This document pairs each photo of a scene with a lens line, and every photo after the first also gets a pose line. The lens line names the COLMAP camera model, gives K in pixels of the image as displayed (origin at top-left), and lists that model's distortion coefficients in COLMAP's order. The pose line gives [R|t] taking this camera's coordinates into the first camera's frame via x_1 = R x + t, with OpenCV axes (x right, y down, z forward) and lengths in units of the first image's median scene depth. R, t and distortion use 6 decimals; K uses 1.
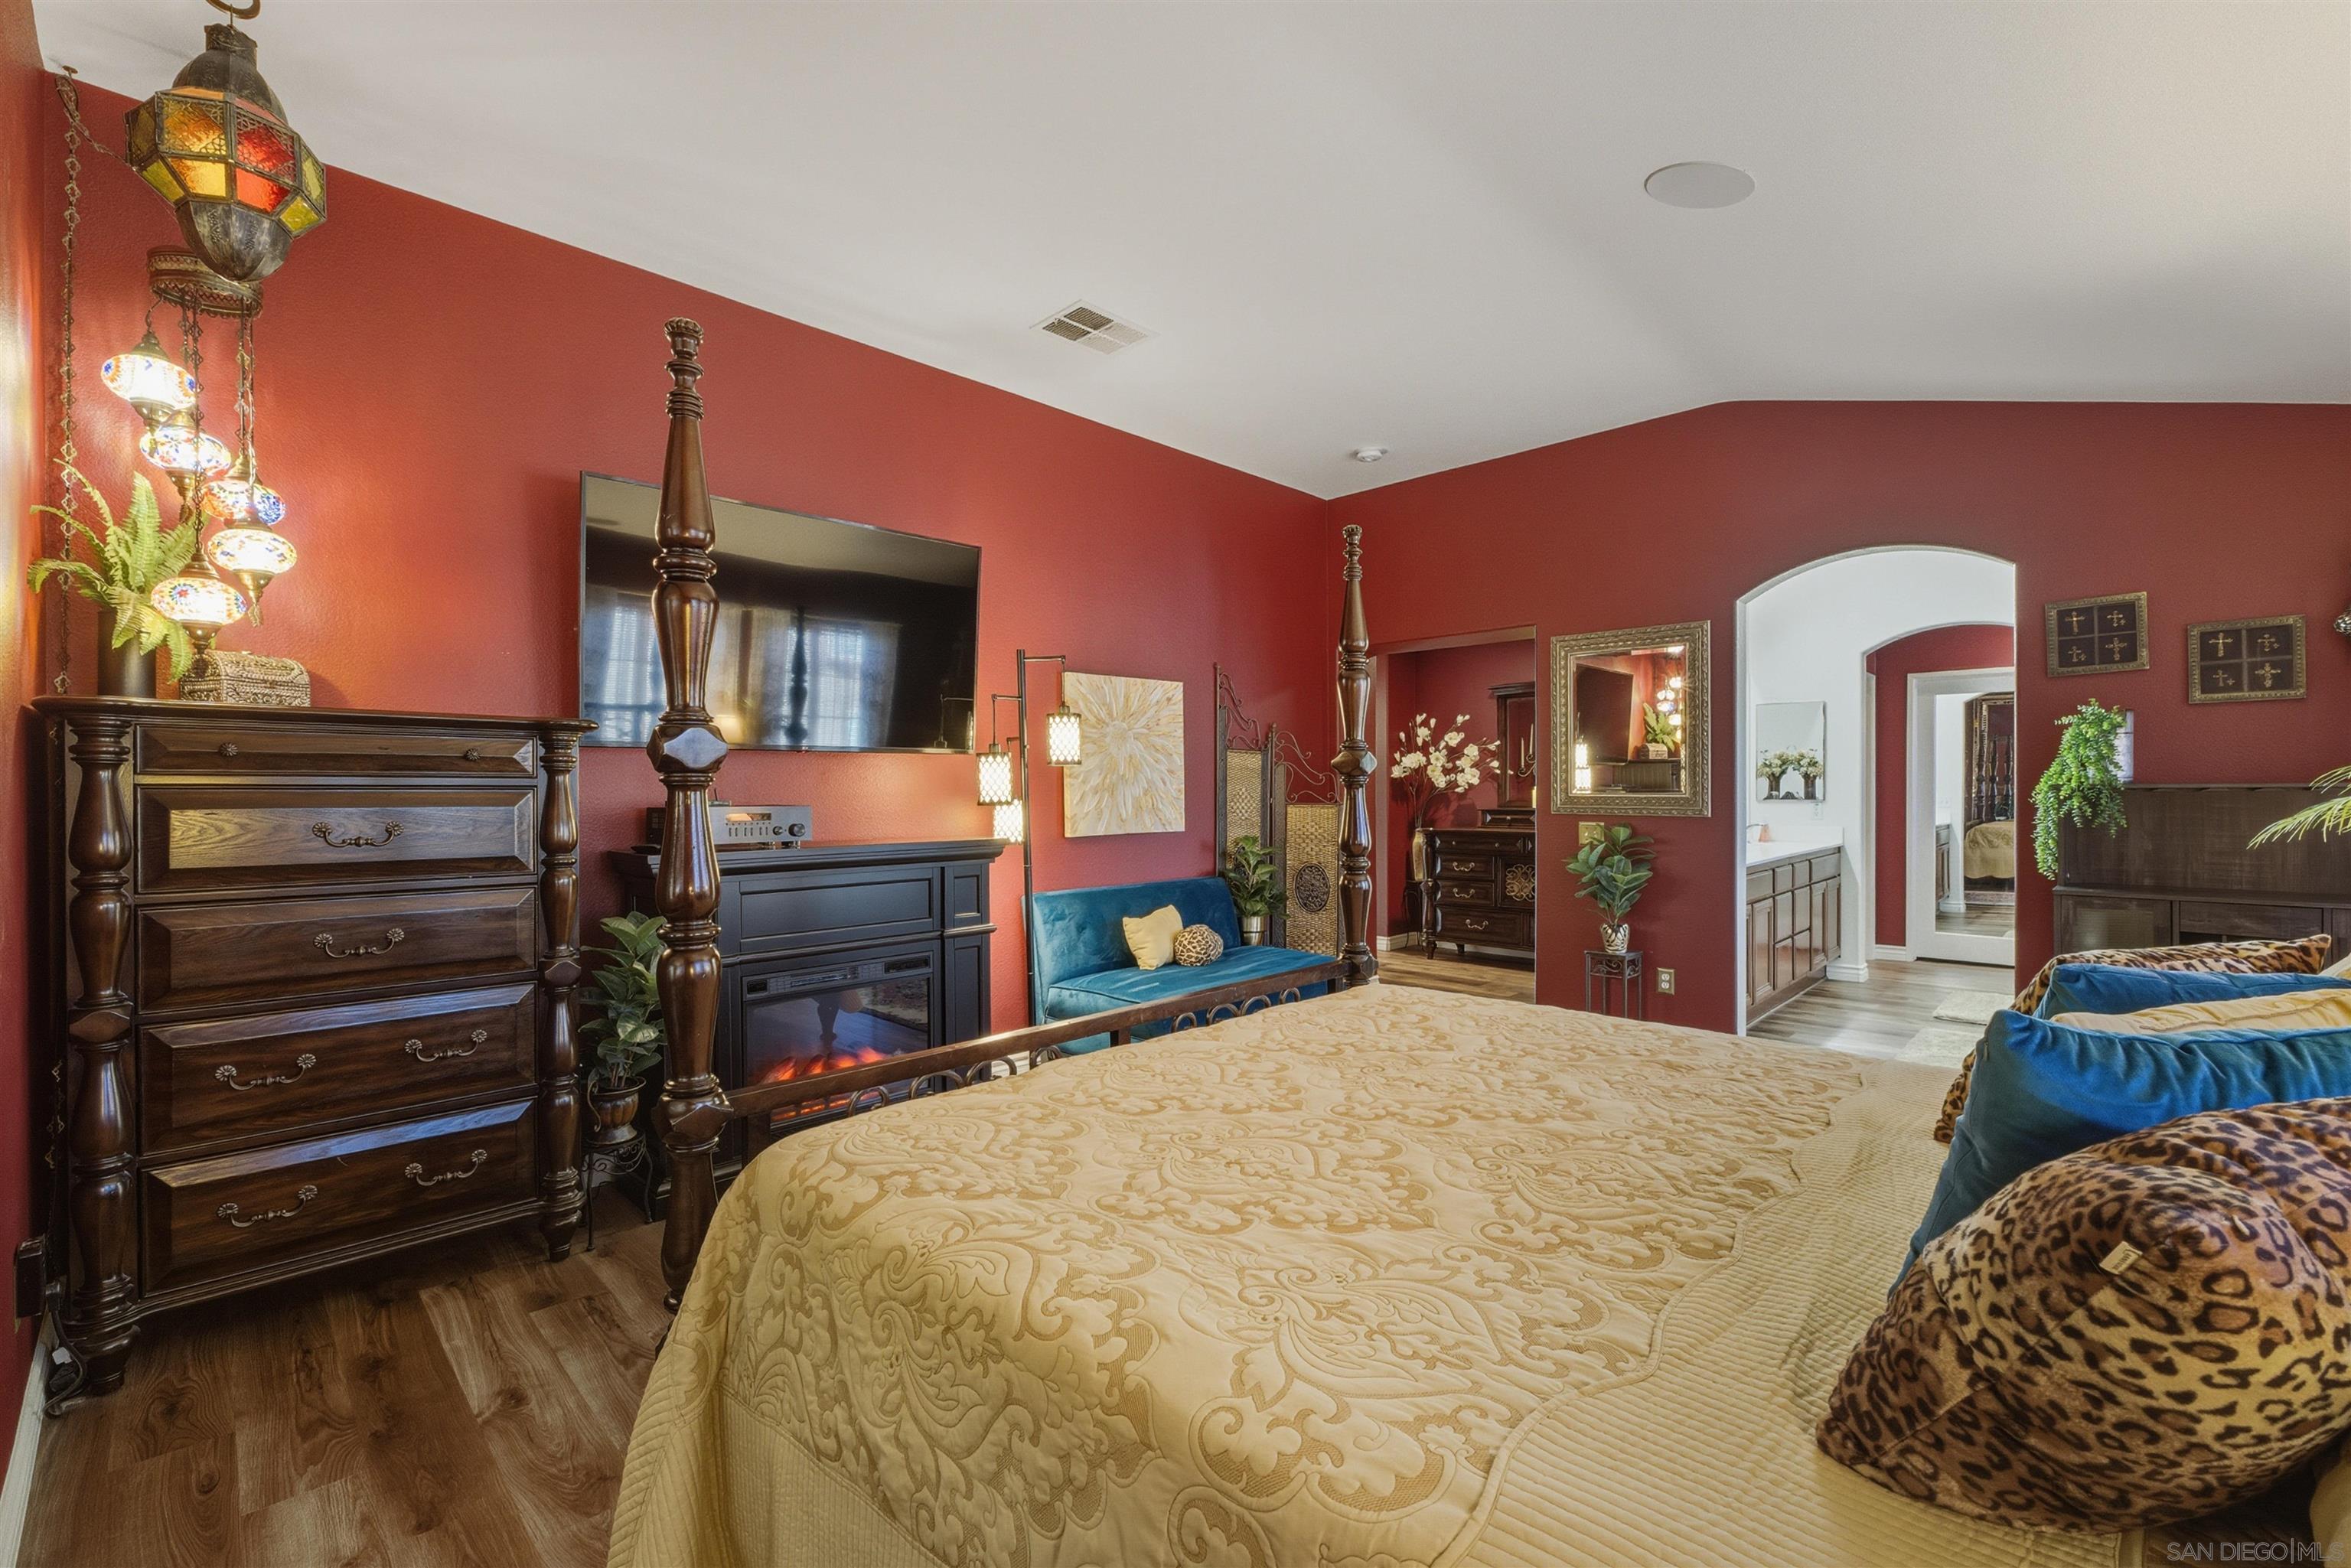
lens RADIAL K [[1021.3, 0, 1188.8], [0, 1021.3, 792.6], [0, 0, 1]] dist [-0.003479, -0.000178]
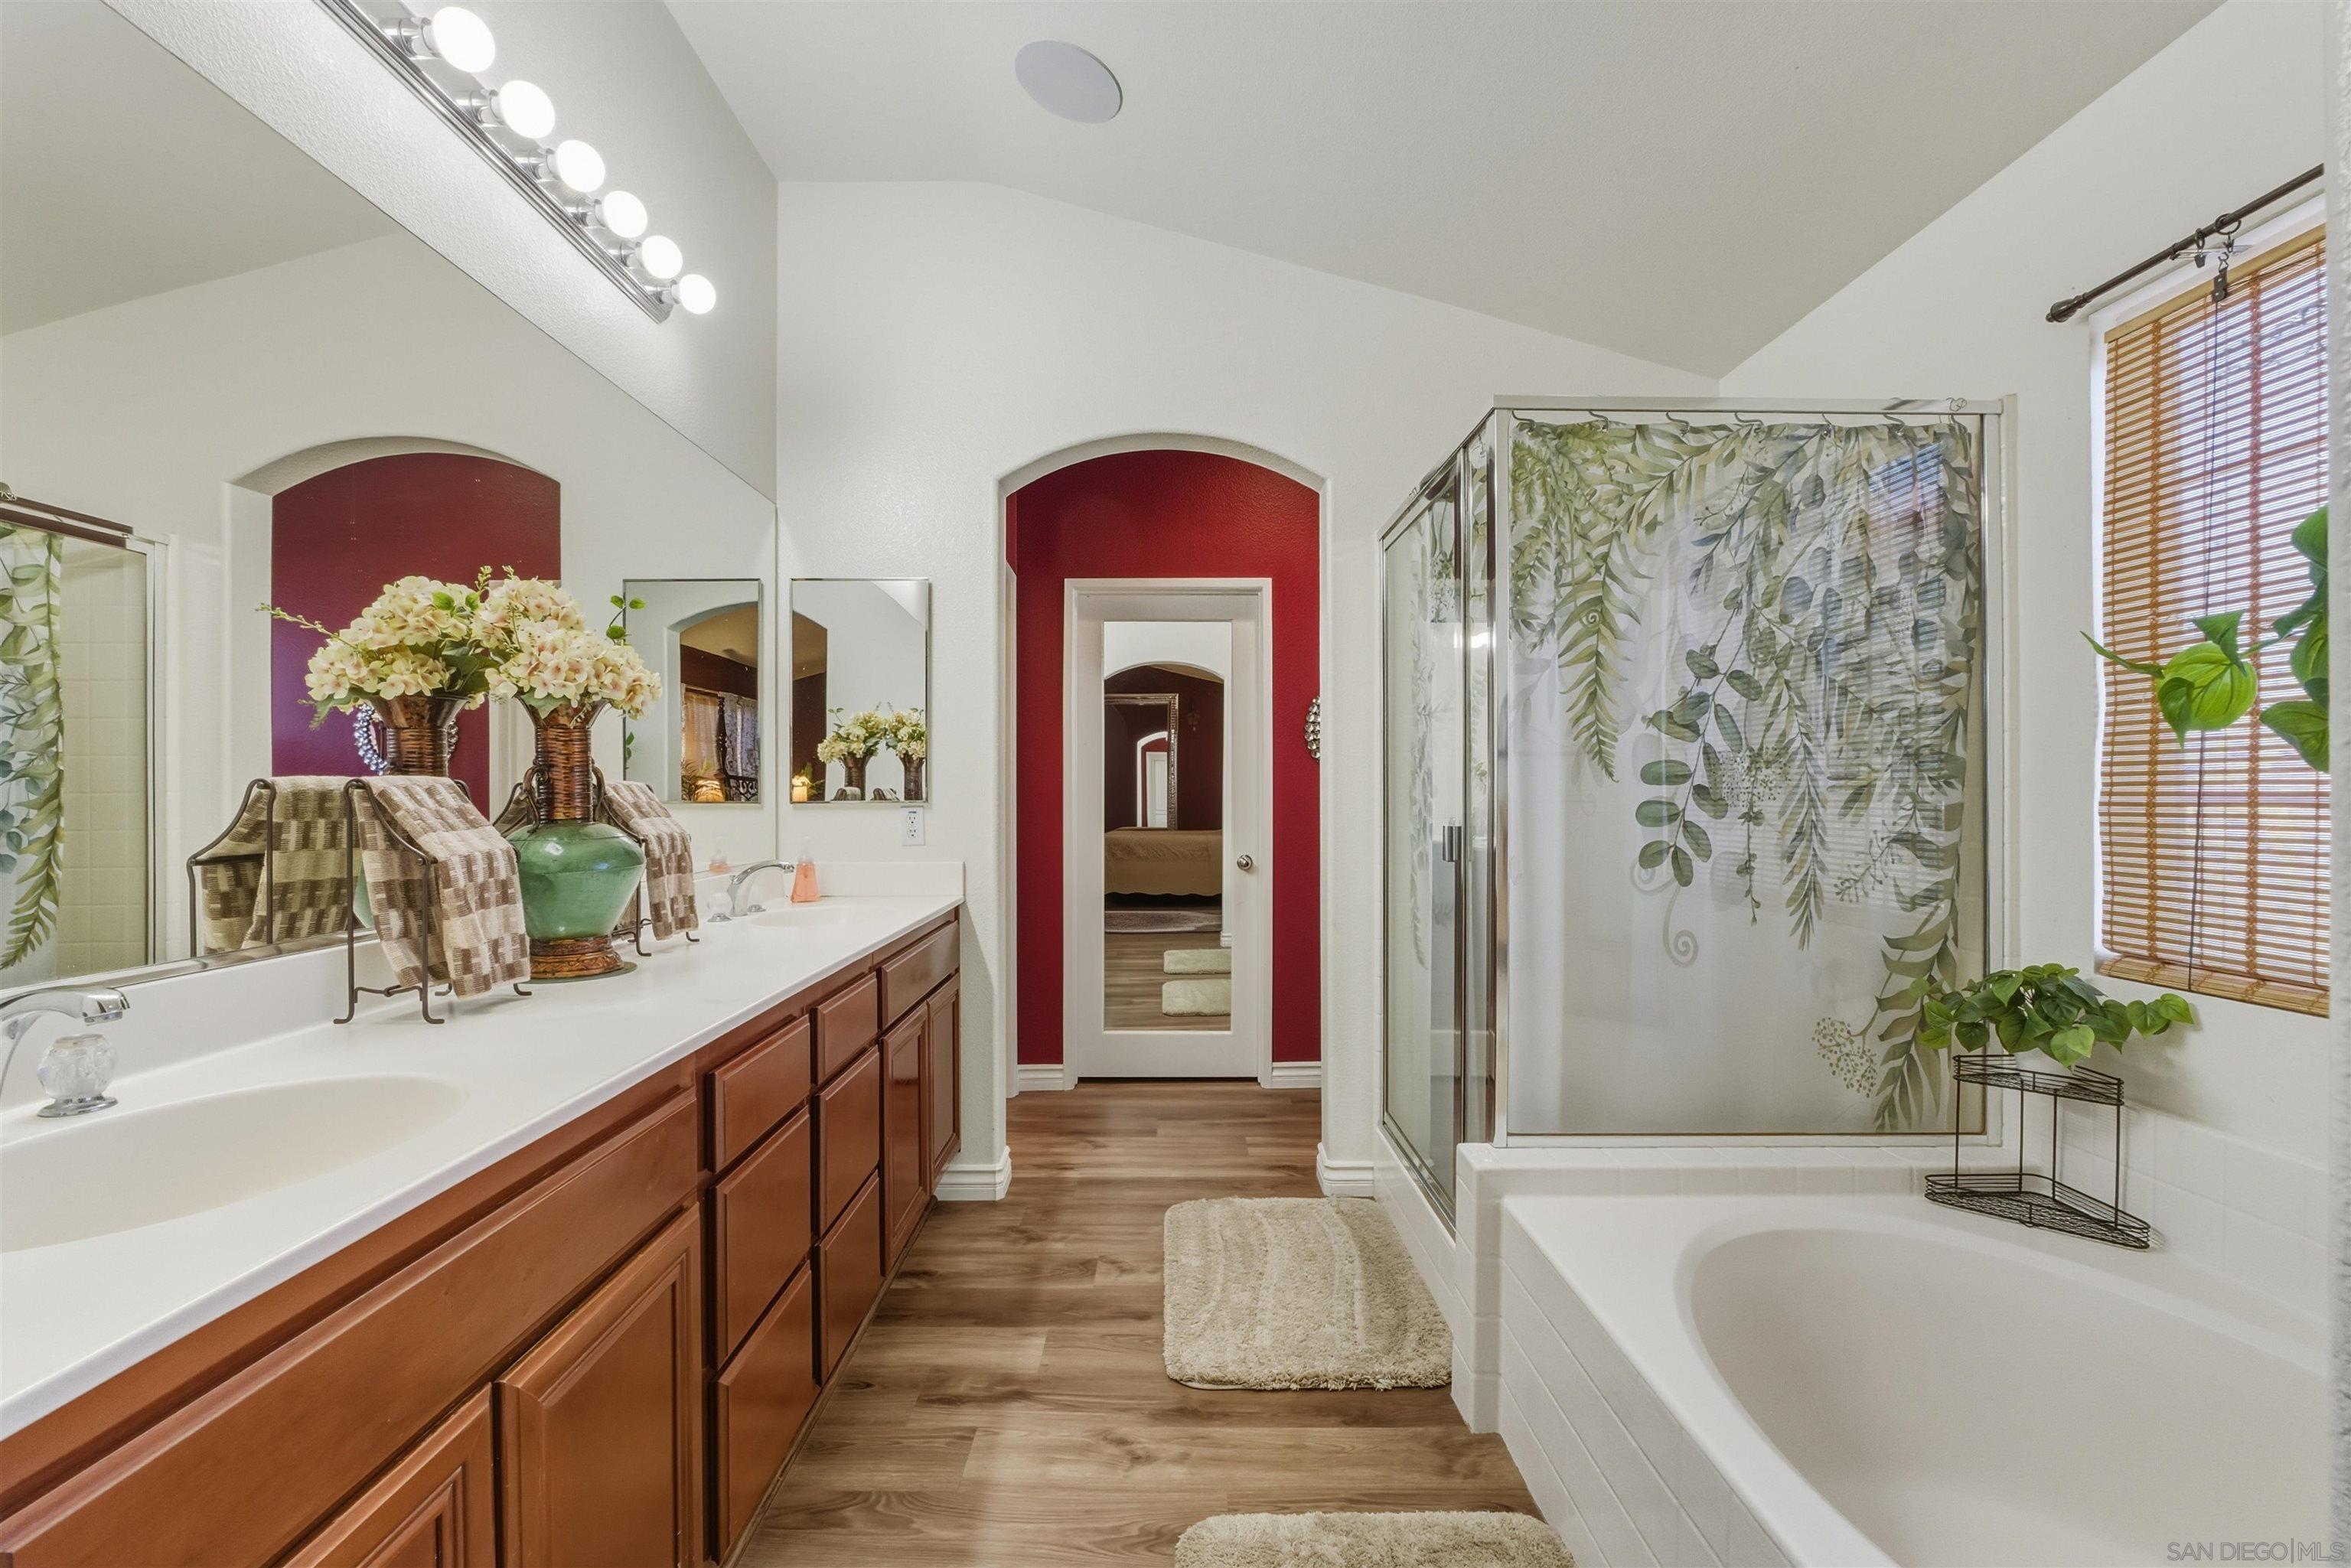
lens RADIAL K [[1021.3, 0, 1183.9], [0, 1021.3, 791.9], [0, 0, 1]] dist [-0.003479, -0.000178]
pose [[0.716232, -0.000519, 0.697862, 0.357055], [0.000544, 1.000000, 0.000185, 0.001338], [-0.697862, 0.000247, 0.716232, 0.547909]]
